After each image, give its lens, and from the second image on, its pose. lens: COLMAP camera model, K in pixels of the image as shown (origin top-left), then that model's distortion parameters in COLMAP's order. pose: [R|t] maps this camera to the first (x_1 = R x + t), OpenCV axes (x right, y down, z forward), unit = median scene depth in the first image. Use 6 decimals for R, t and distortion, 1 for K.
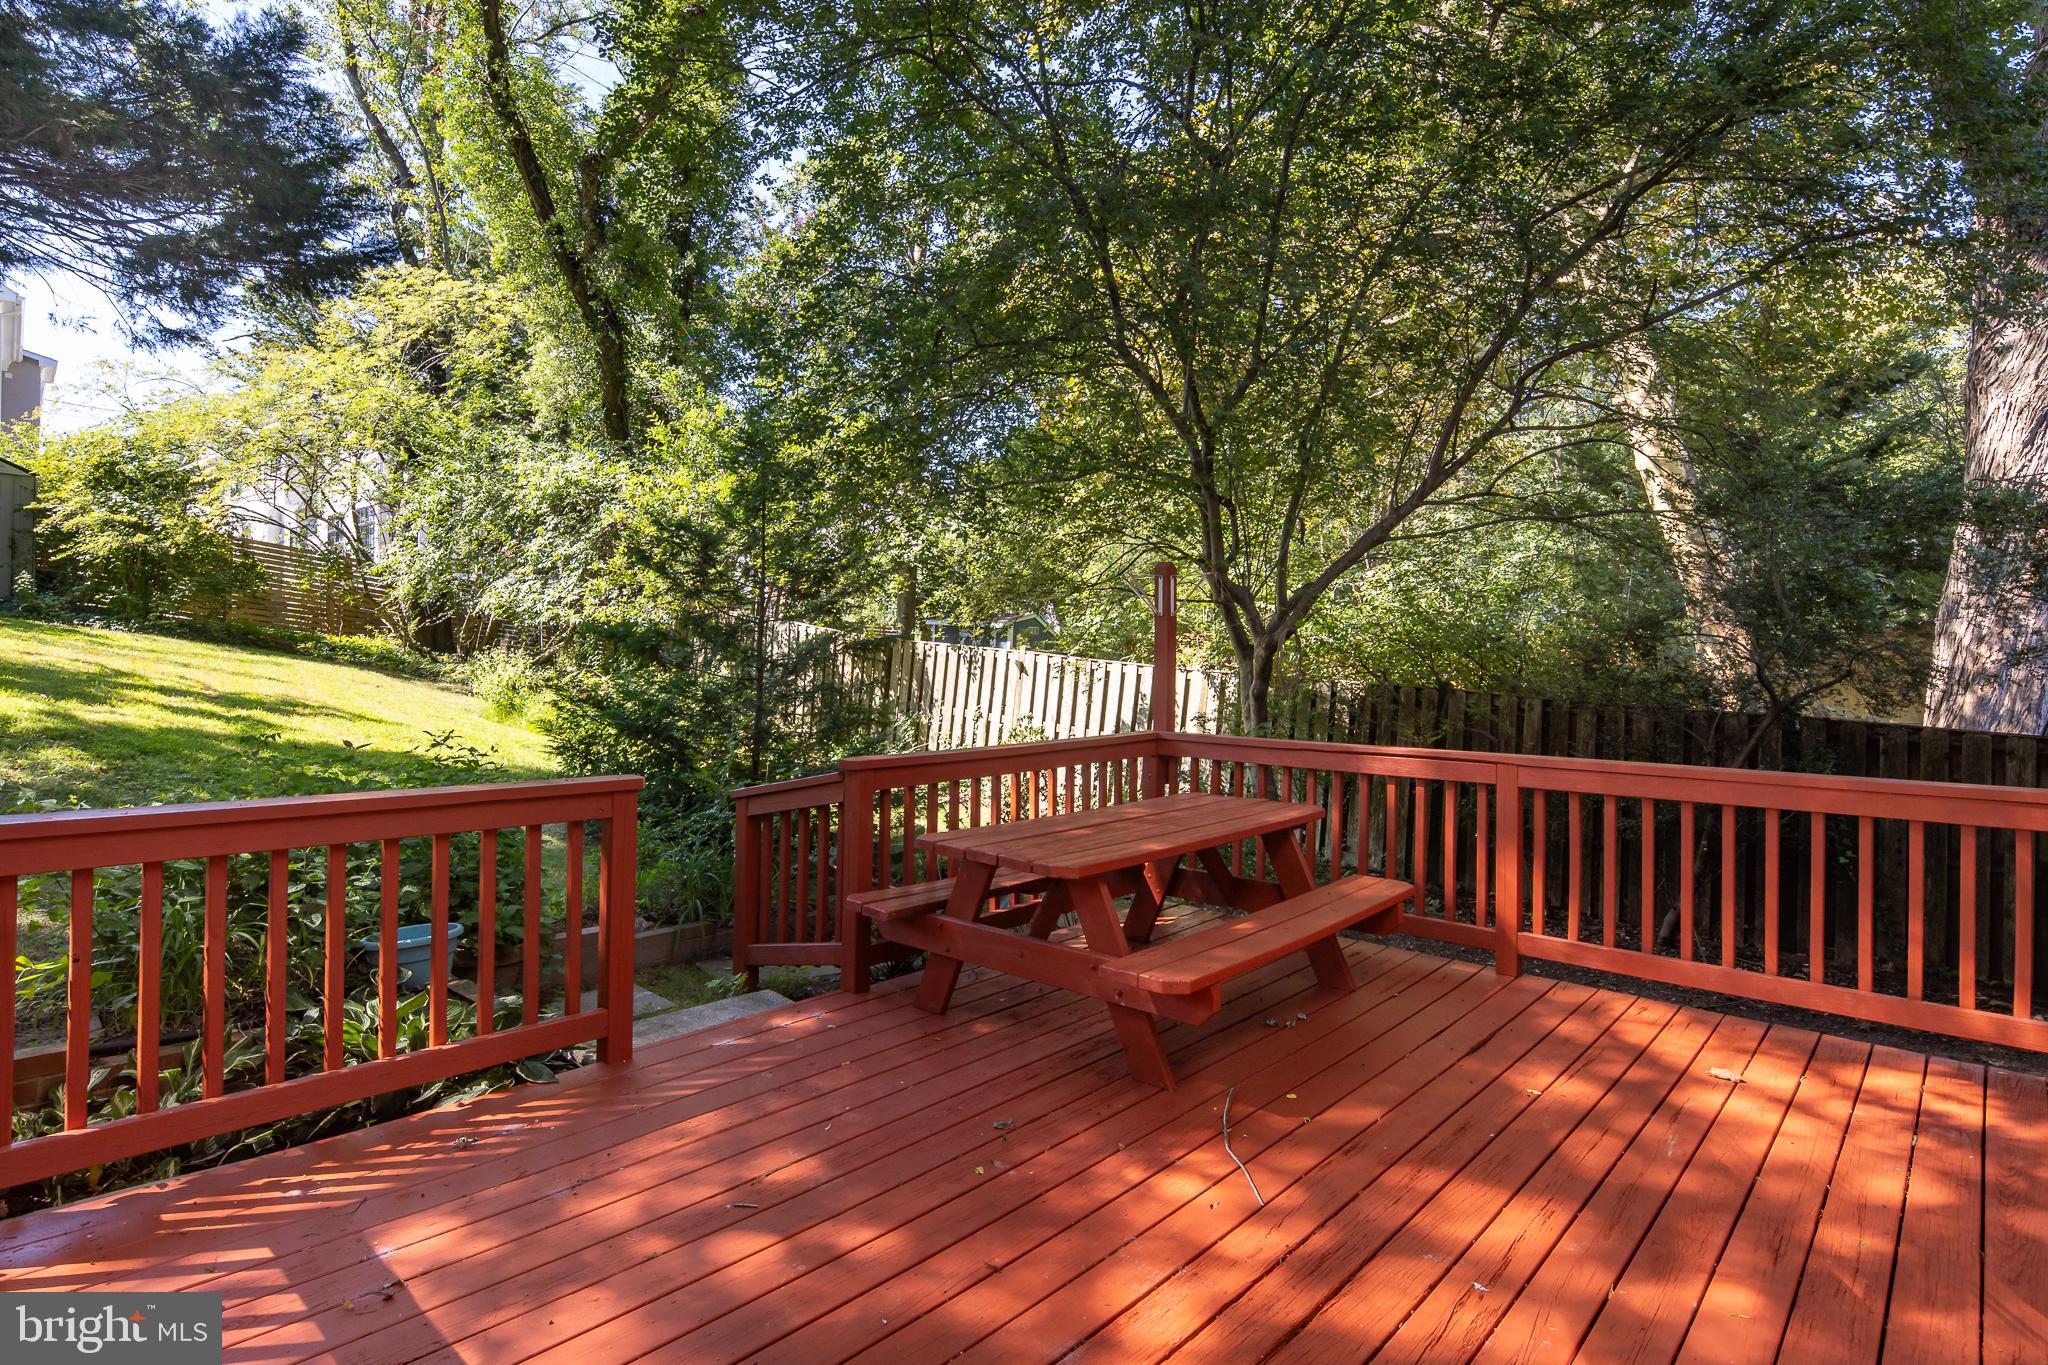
lens RADIAL K [[1069.2, 0, 1027.6], [0, 1069.2, 644.3], [0, 0, 1]] dist [0.002860, 0.000277]
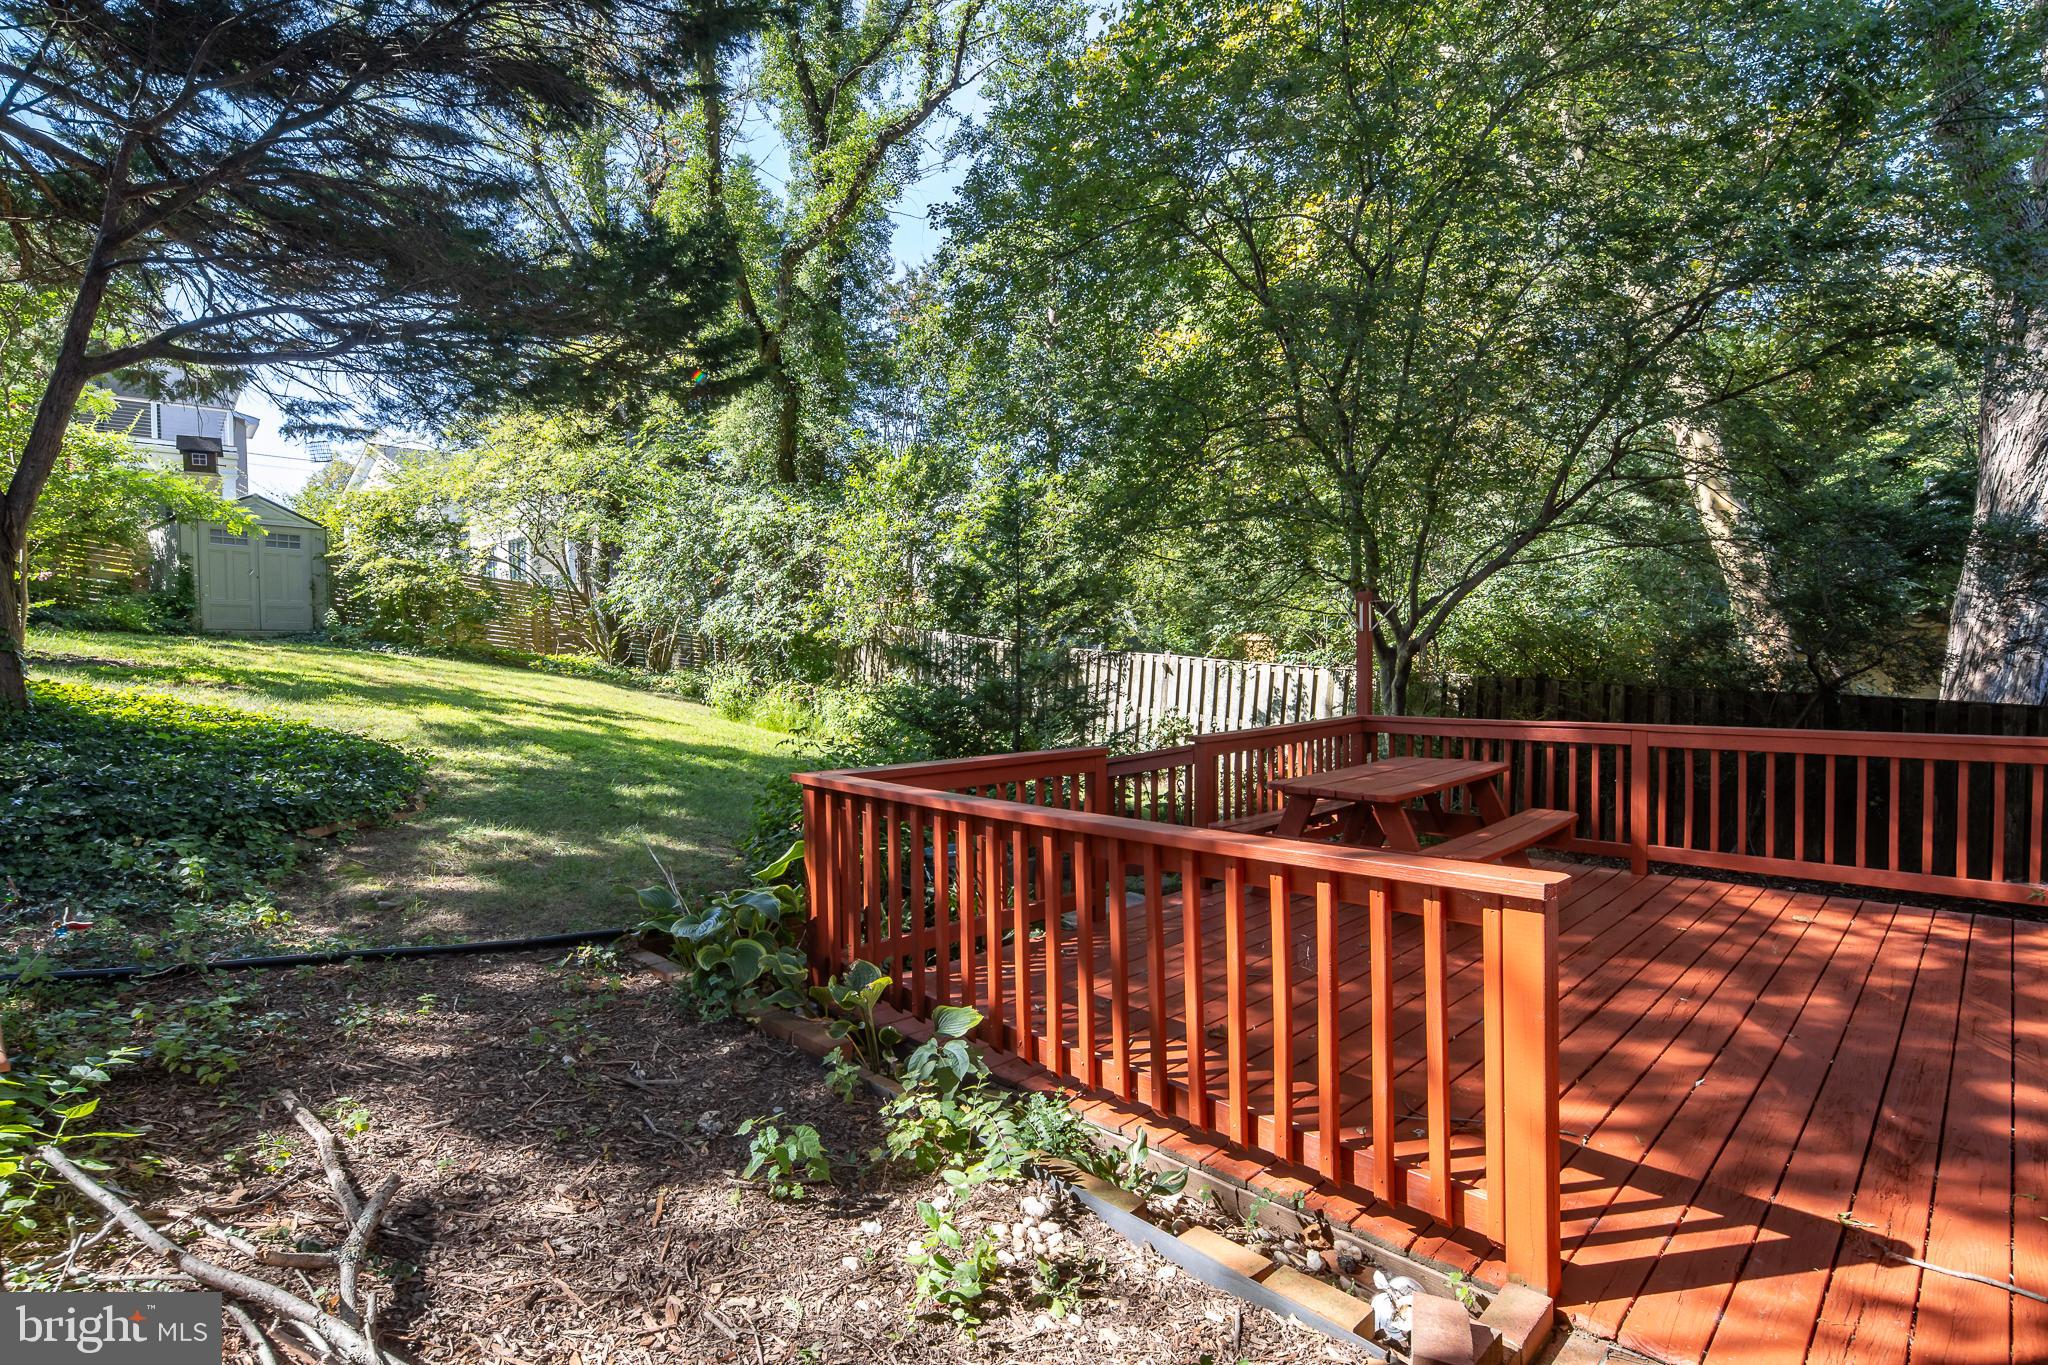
lens RADIAL K [[1005.8, 0, 1024.0], [0, 1005.8, 682.5], [0, 0, 1]] dist [-0.000456, 0.000038]
pose [[0.998708, -0.022852, -0.045379, -0.193512], [0.024577, 0.998982, 0.037824, -0.015651], [0.044468, -0.038891, 0.998254, -0.239088]]
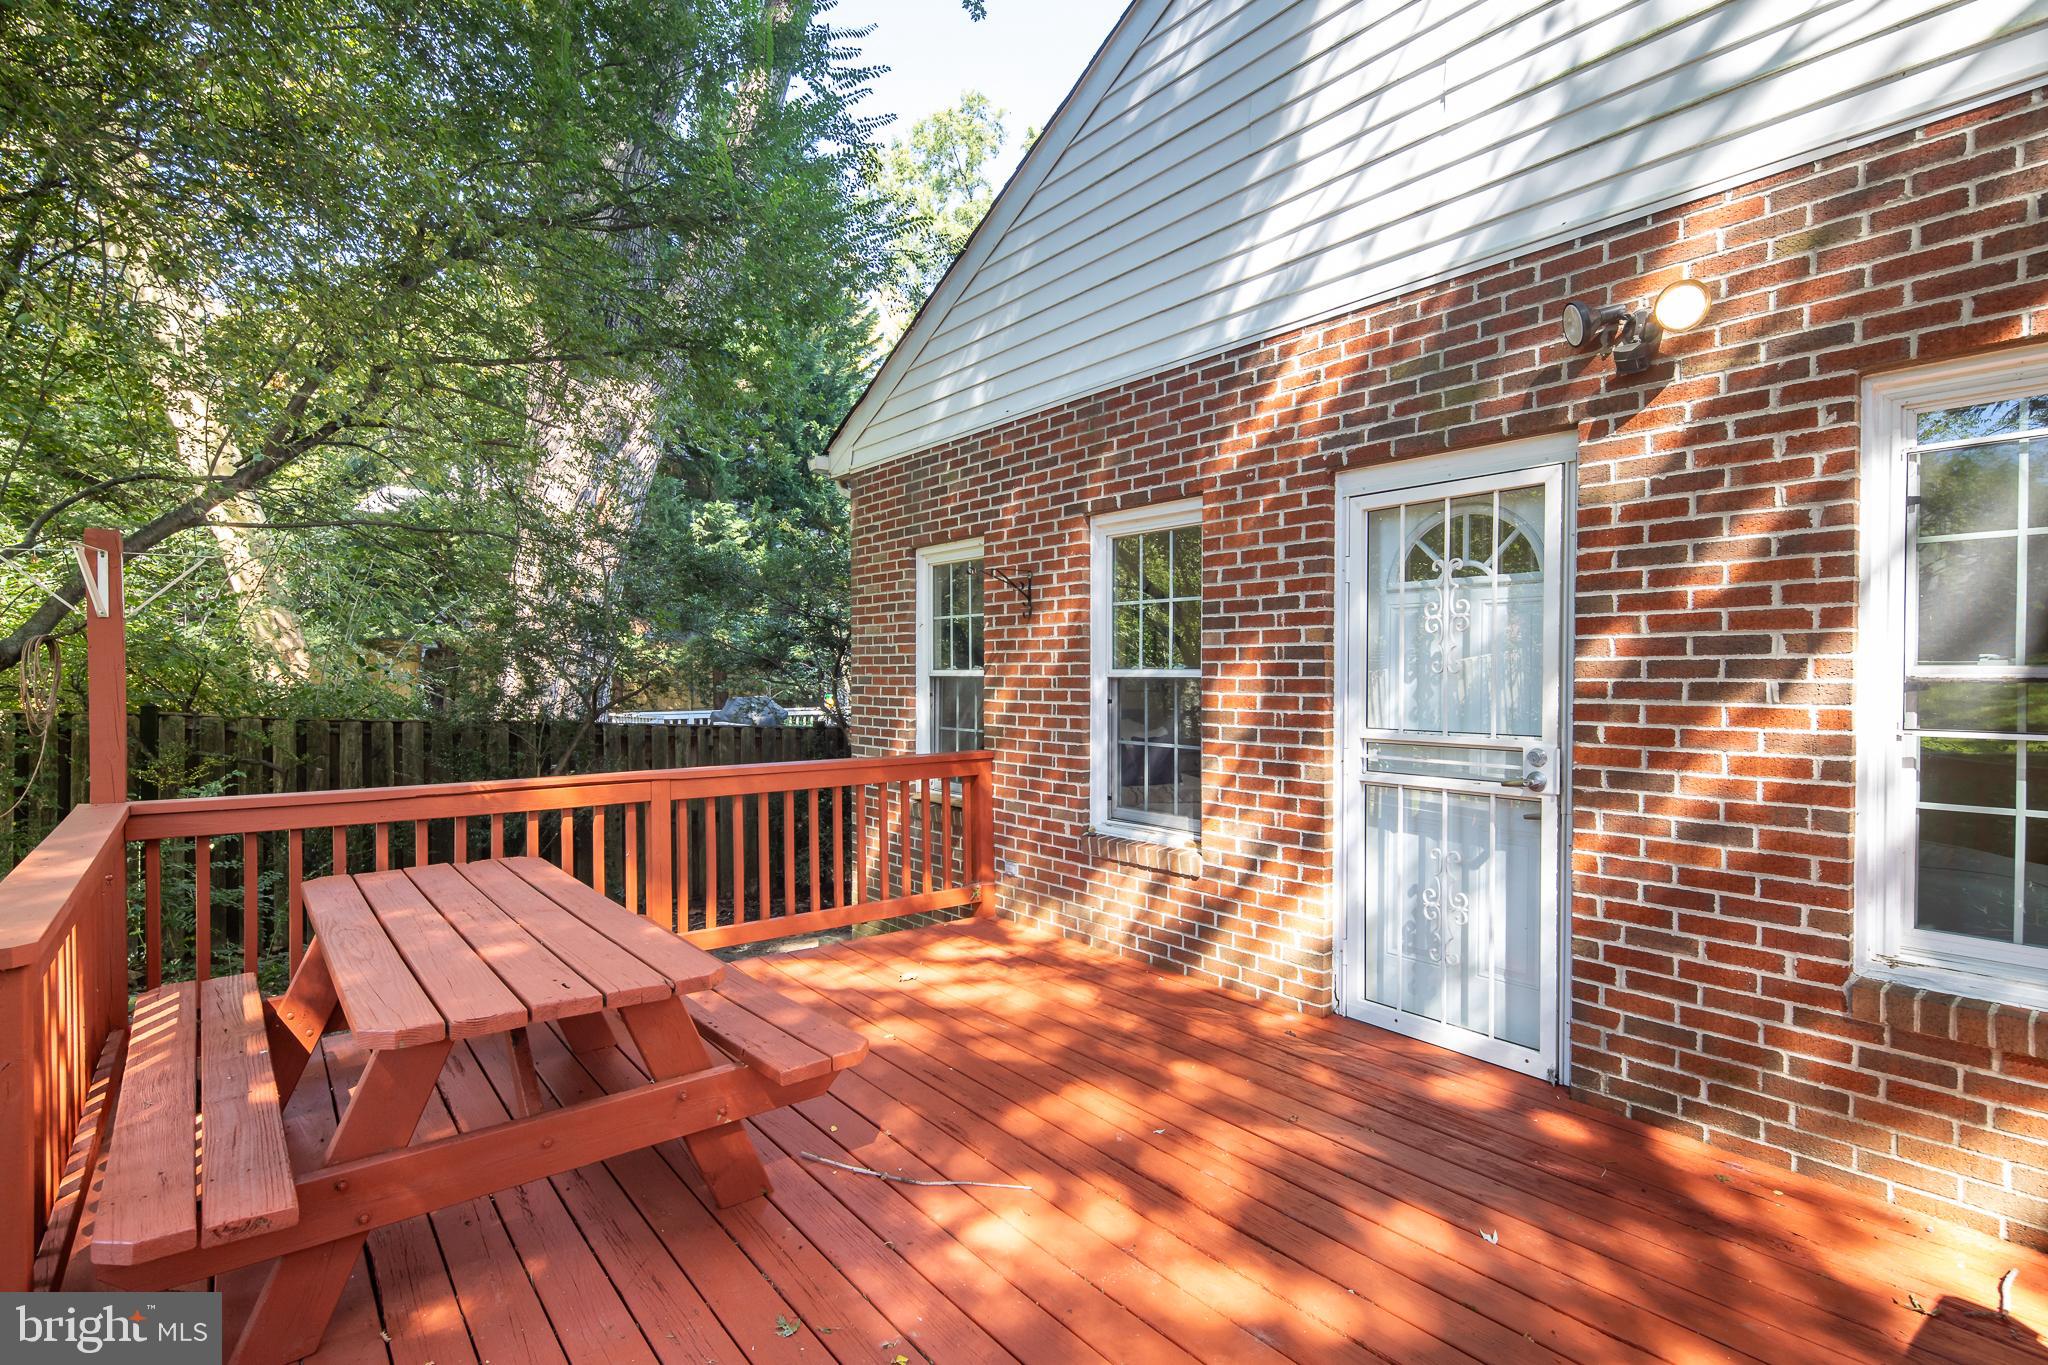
lens RADIAL K [[1005.8, 0, 1024.0], [0, 1005.8, 682.5], [0, 0, 1]] dist [-0.000456, 0.000038]
pose [[0.172937, -0.023285, 0.984658, -0.259112], [-0.008728, 0.999645, 0.025172, -0.004988], [-0.984894, -0.012948, 0.172672, 0.291720]]
